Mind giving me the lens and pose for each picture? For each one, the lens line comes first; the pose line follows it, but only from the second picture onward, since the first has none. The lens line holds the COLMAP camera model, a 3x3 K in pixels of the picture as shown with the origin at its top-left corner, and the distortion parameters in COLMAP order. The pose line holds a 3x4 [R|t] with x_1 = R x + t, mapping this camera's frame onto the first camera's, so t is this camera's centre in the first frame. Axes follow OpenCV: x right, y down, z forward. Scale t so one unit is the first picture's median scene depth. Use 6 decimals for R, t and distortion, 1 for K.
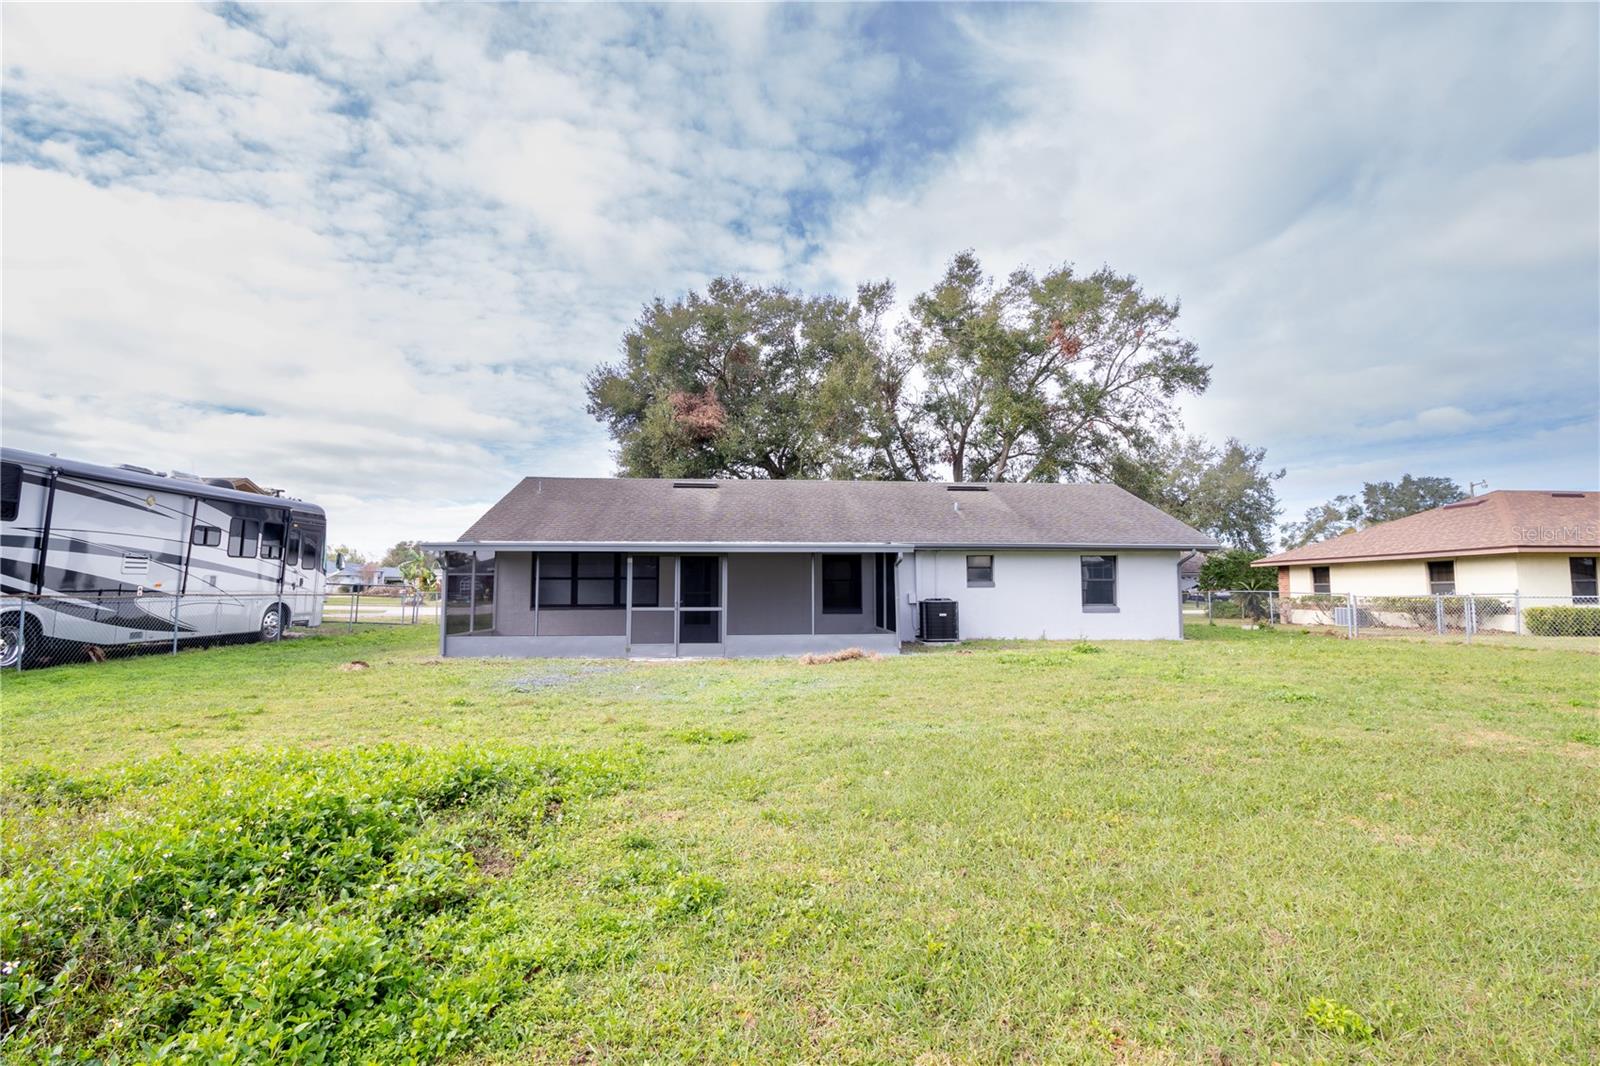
lens RADIAL K [[750.4, 0, 814.7], [0, 750.4, 532.6], [0, 0, 1]] dist [-0.007834, -0.003876]
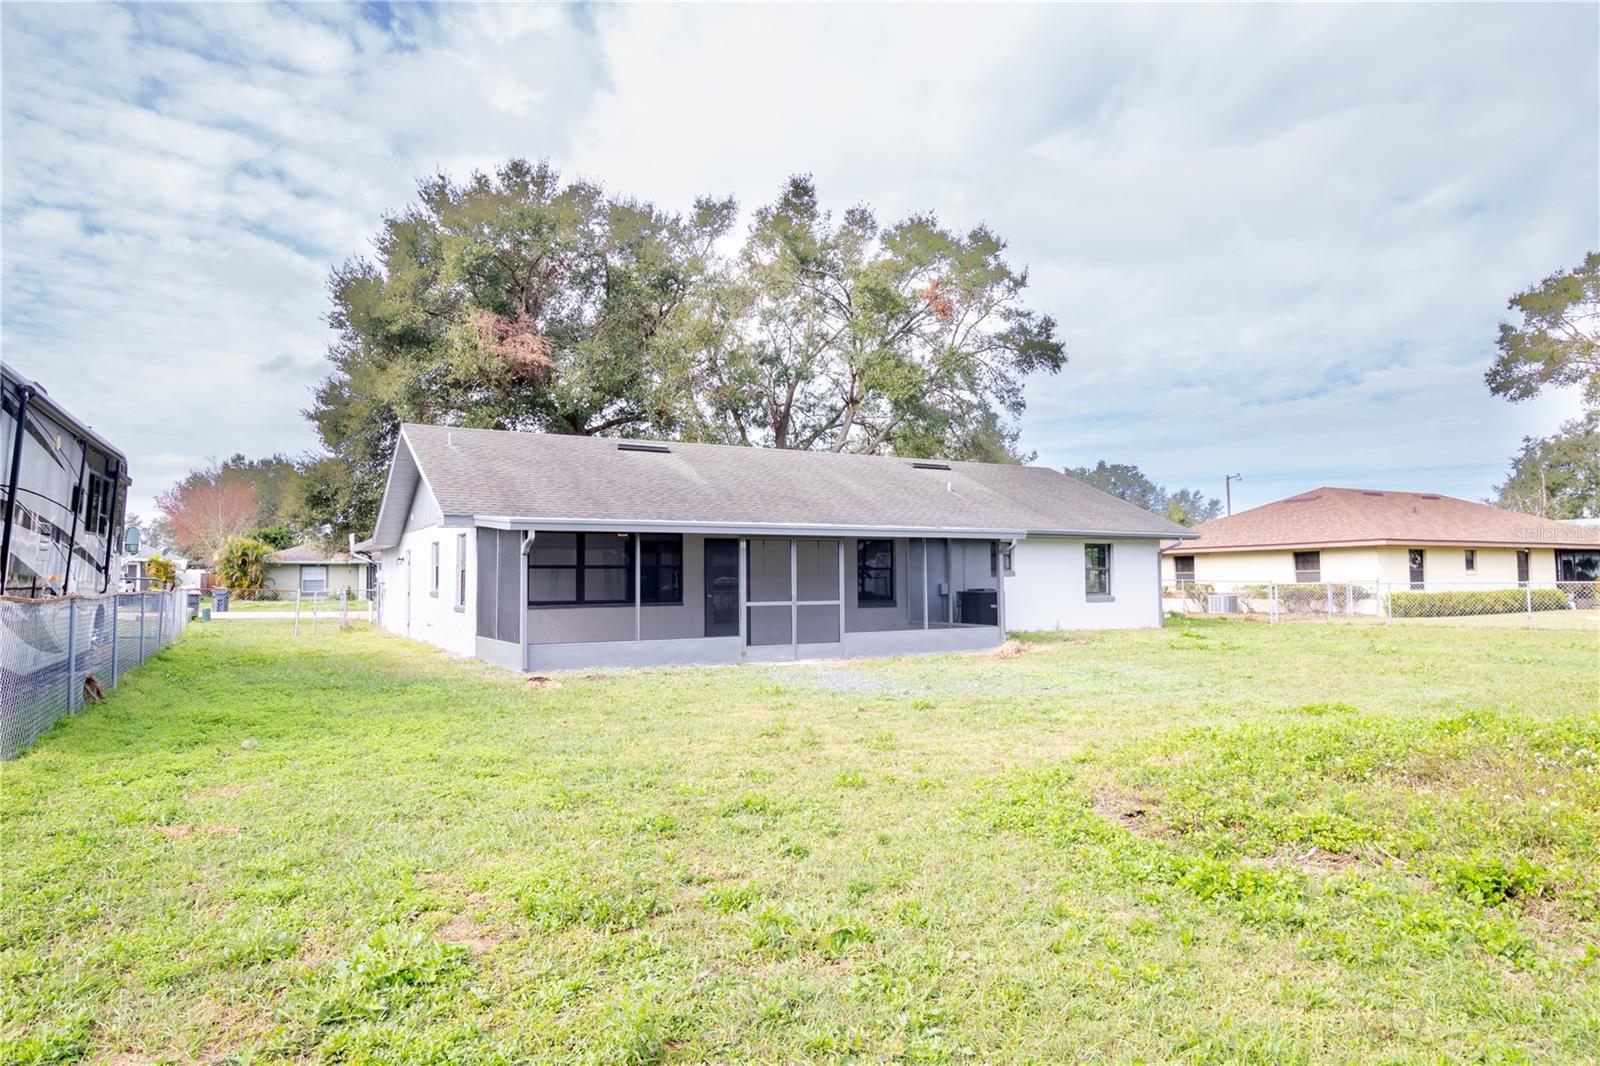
lens RADIAL K [[958.2, 0, 809.6], [0, 958.2, 535.1], [0, 0, 1]] dist [0.008887, 0.000183]
pose [[0.913425, 0.013799, 0.406773, -0.464571], [-0.025521, 0.999400, 0.023407, 0.000149], [-0.406206, -0.031762, 0.913230, 0.015501]]
